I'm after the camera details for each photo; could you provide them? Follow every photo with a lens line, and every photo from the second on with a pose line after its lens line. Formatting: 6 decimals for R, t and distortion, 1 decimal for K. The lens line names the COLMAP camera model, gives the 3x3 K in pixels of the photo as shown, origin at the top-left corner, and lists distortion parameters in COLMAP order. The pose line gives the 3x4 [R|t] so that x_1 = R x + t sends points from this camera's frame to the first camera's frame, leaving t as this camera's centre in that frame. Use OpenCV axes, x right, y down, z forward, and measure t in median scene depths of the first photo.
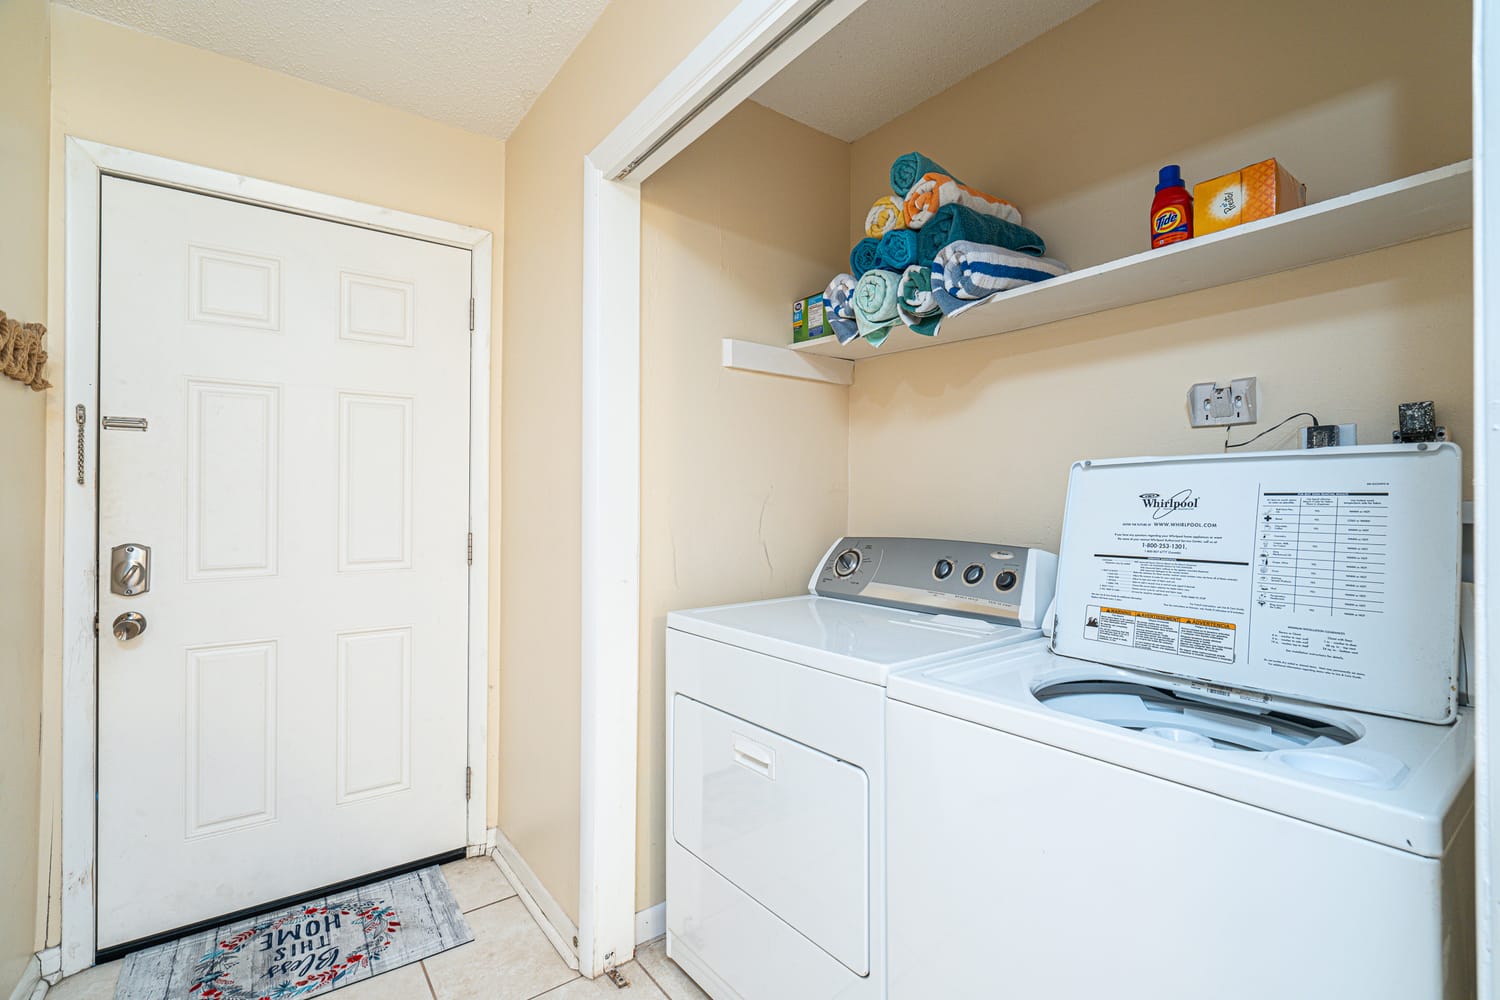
lens RADIAL K [[673.4, 0, 750.0], [0, 673.4, 500.0], [0, 0, 1]] dist [-0.001139, -0.000936]
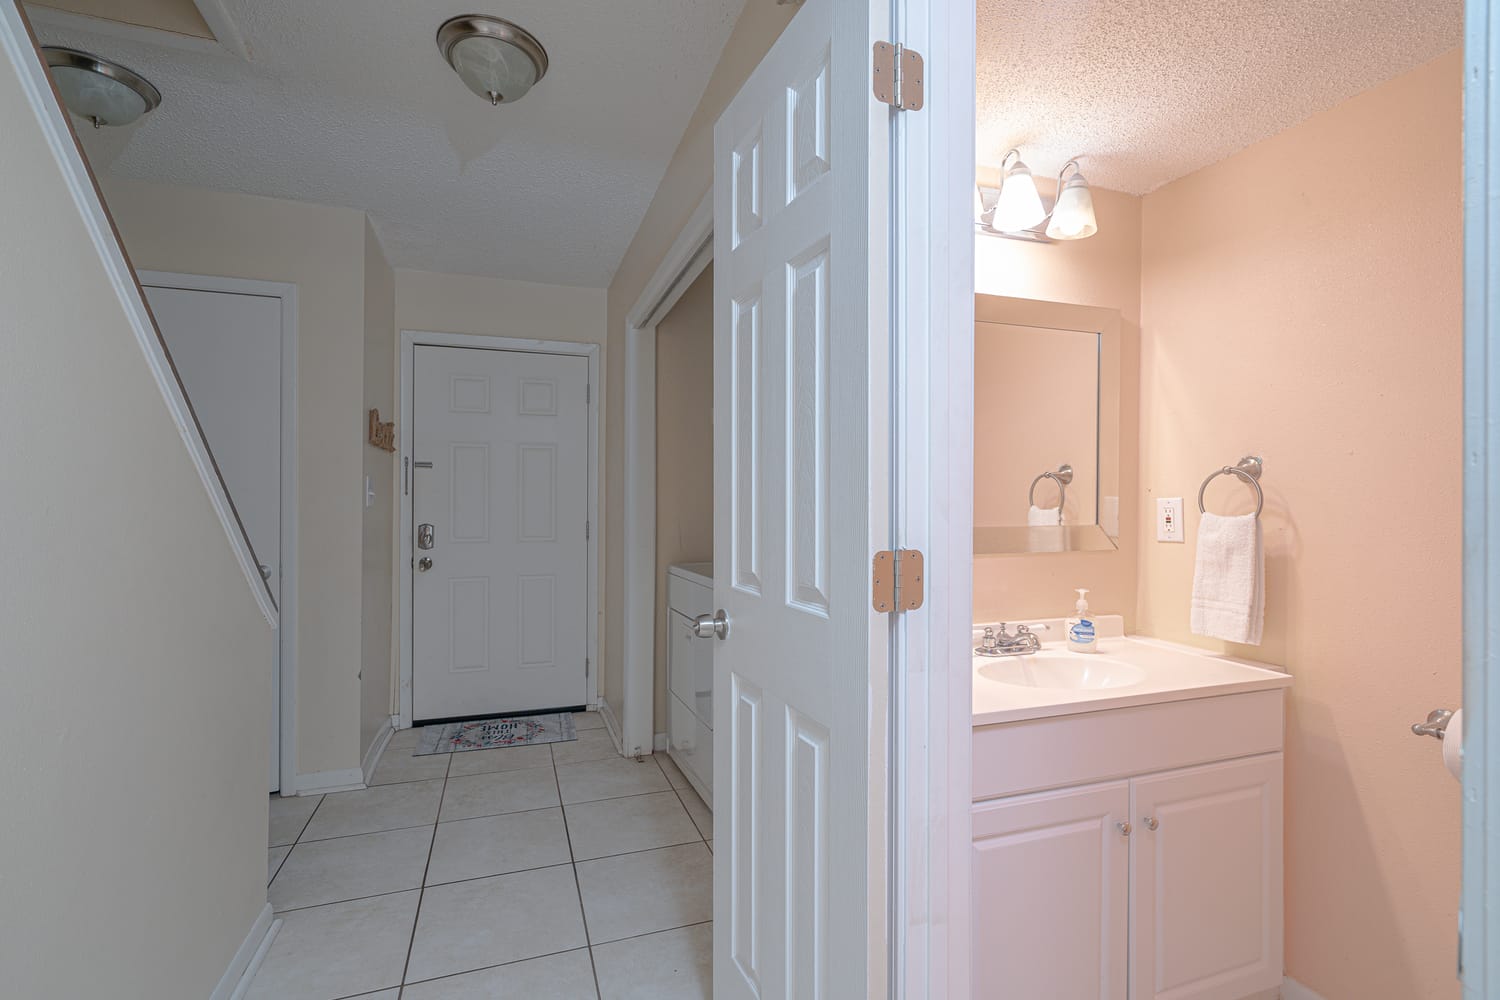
lens RADIAL K [[669.9, 0, 746.2], [0, 669.9, 506.7], [0, 0, 1]] dist [-0.002513, 0.000443]
pose [[0.954913, -0.001259, -0.296882, 0.599871], [0.001718, 0.999998, 0.001285, 0.010690], [0.296880, -0.001737, 0.954913, -0.641540]]
